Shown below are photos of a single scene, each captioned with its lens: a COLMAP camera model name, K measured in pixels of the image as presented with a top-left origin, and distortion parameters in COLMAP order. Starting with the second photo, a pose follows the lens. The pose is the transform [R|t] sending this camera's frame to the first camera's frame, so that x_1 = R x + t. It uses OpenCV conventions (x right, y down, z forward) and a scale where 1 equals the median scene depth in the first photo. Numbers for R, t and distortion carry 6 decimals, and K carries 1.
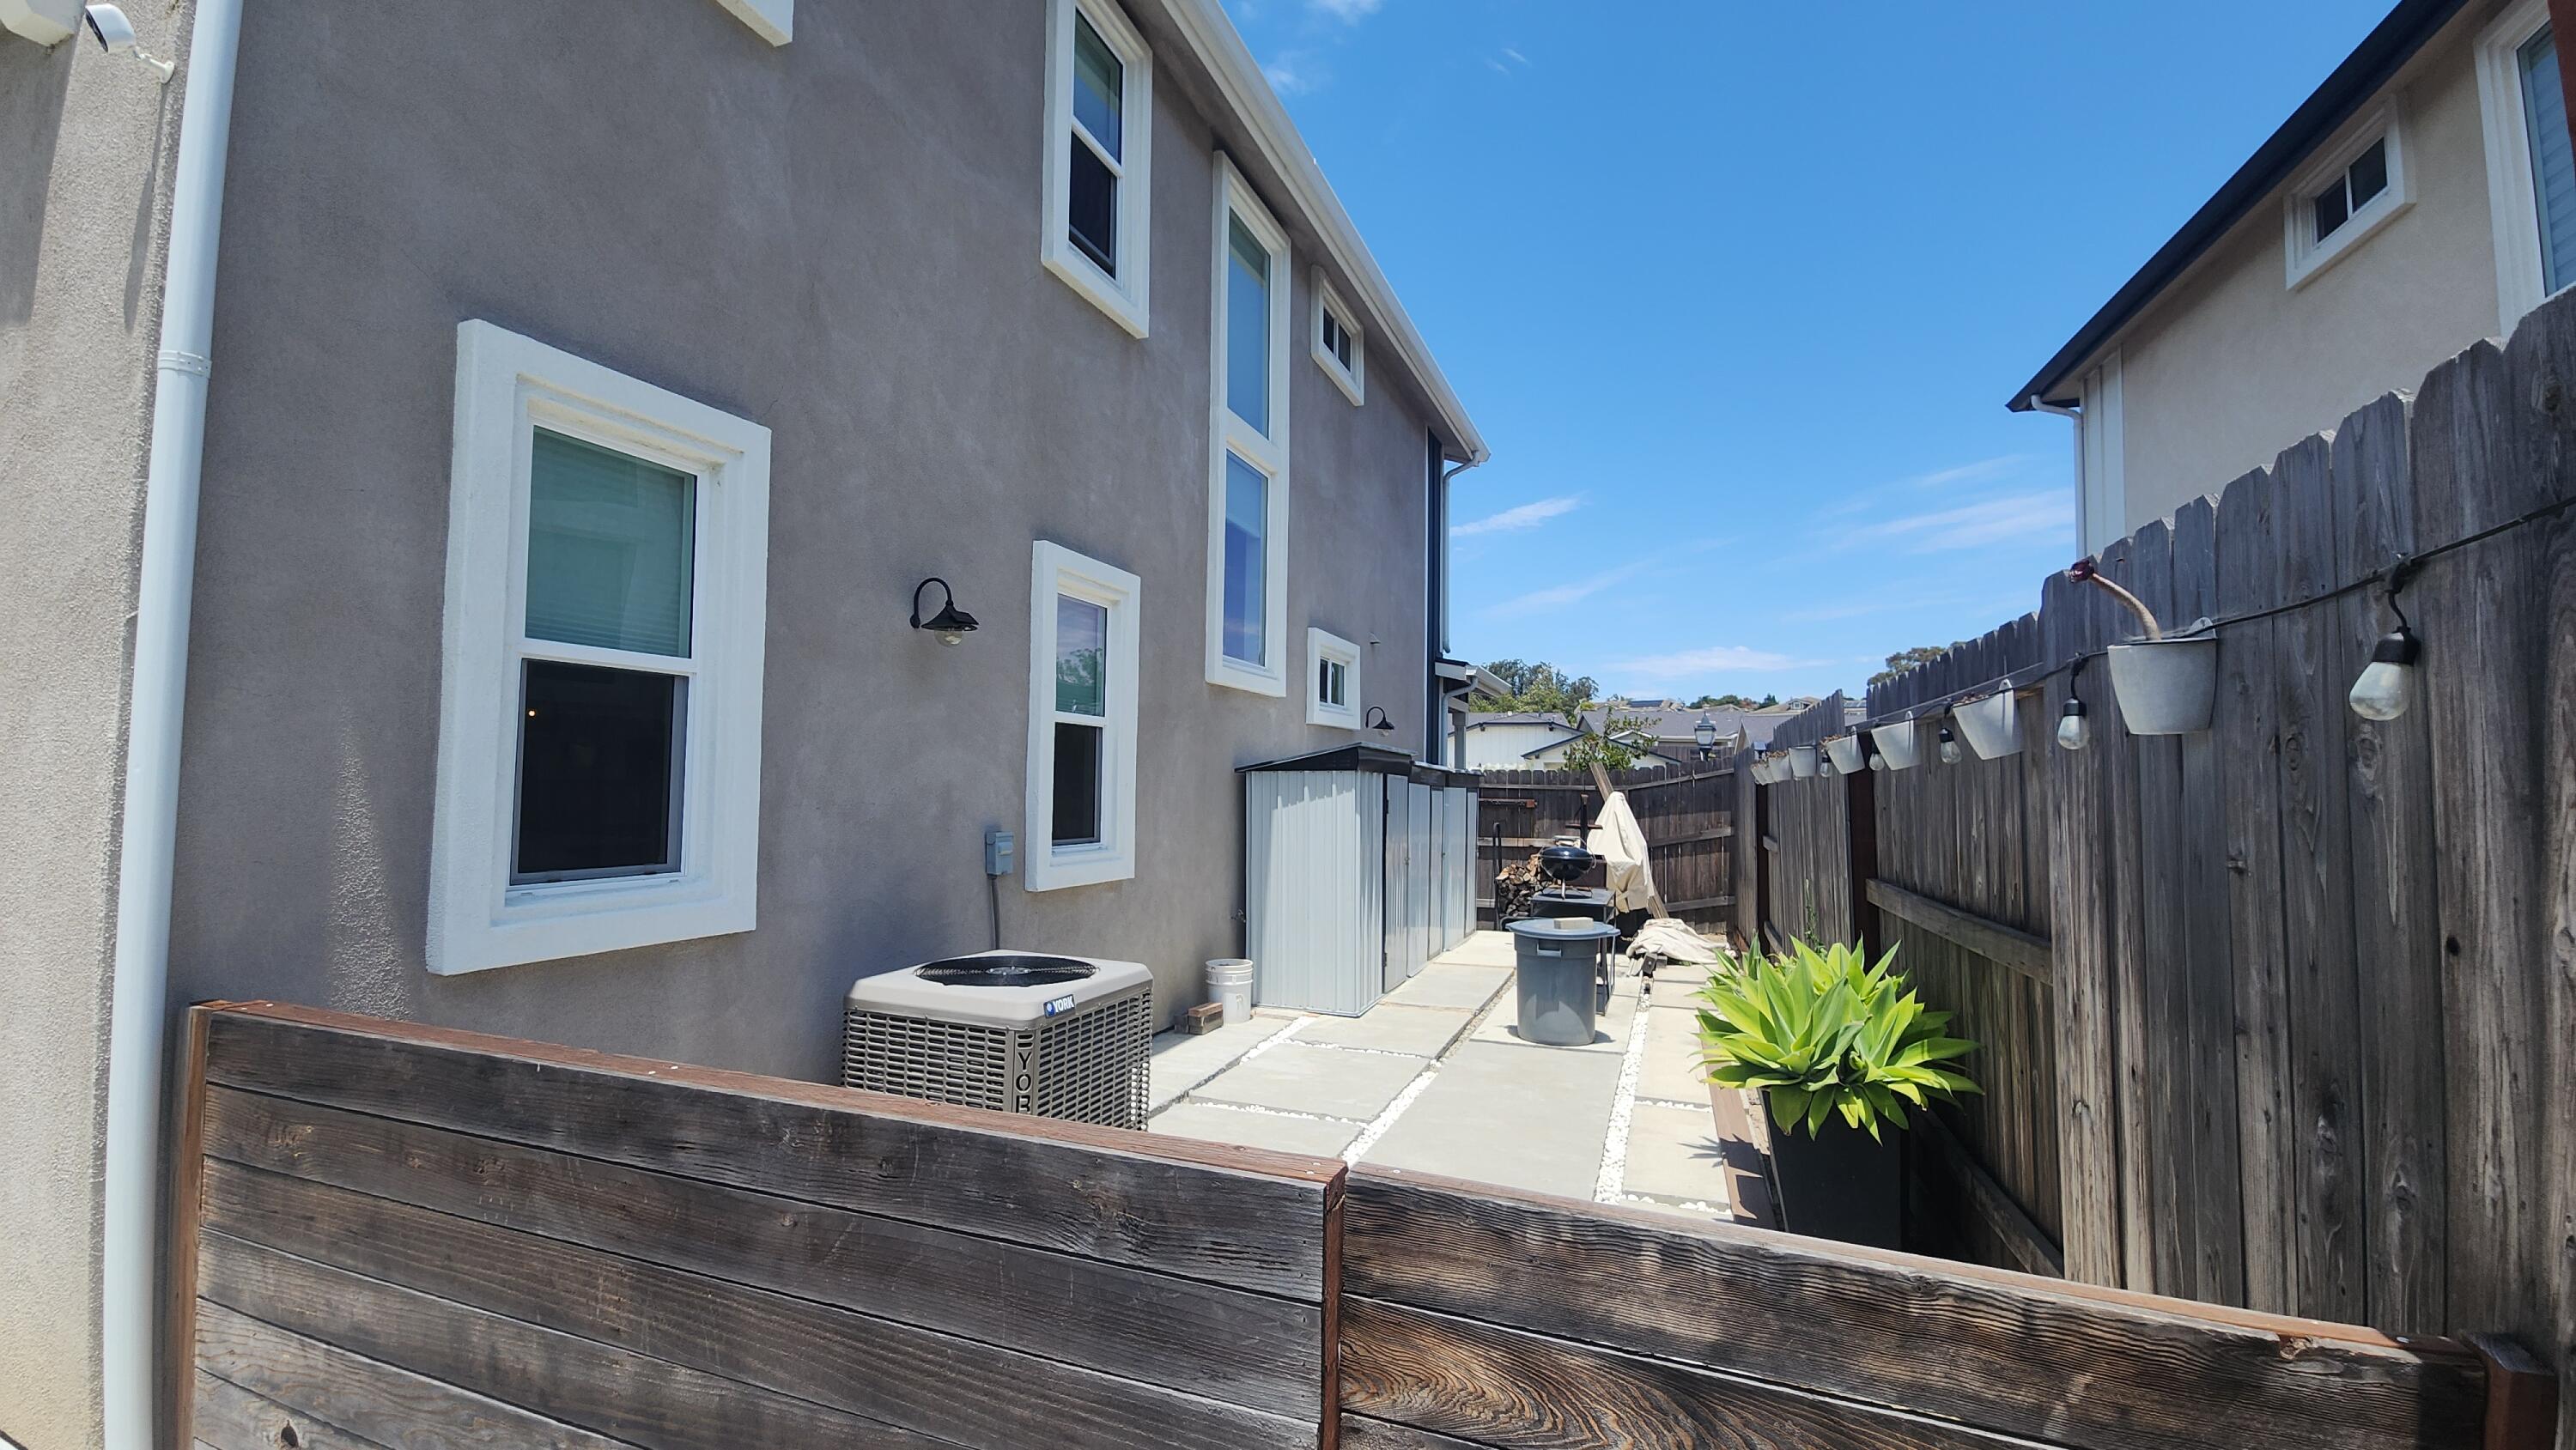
lens RADIAL K [[1064.6, 0, 1311.7], [0, 1064.6, 734.0], [0, 0, 1]] dist [-0.001262, -0.019661]
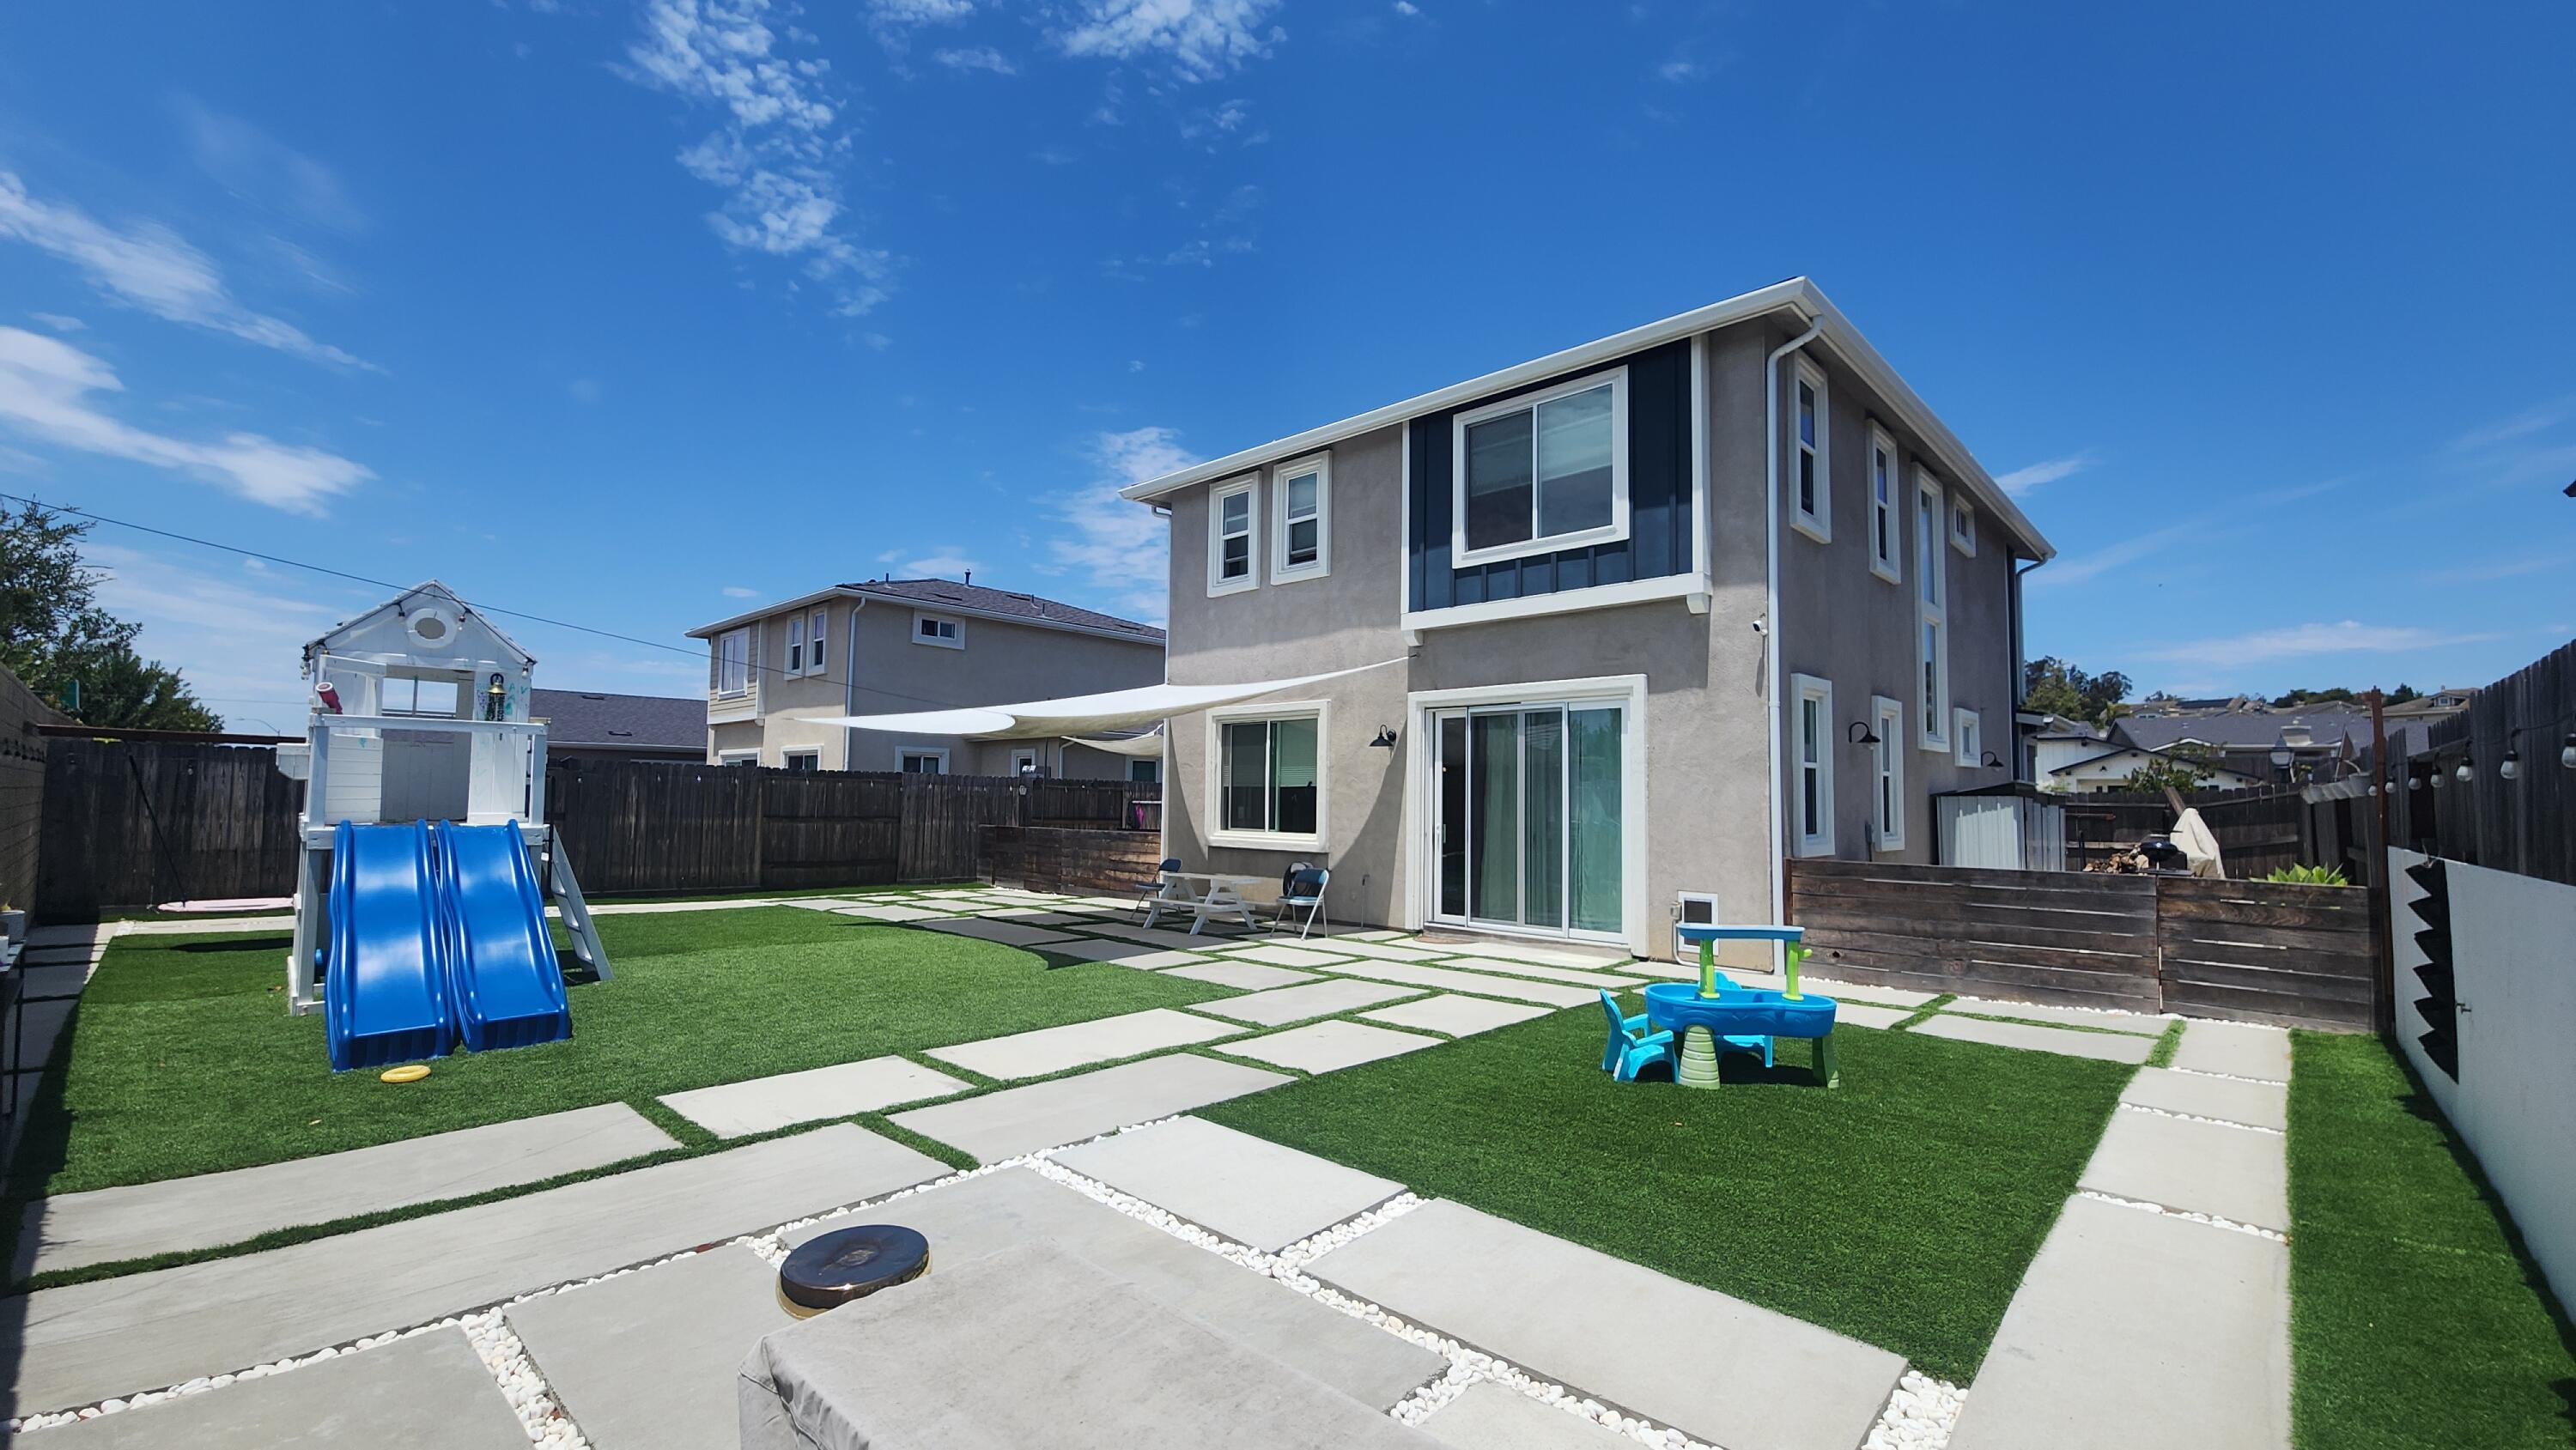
lens RADIAL K [[1056.7, 0, 1280.5], [0, 1056.7, 743.8], [0, 0, 1]] dist [0.021874, -0.019031]
pose [[0.915946, -0.023130, -0.400636, -0.223979], [0.020125, 0.999729, -0.011708, -0.034855], [0.400798, 0.002661, 0.916163, -0.687275]]
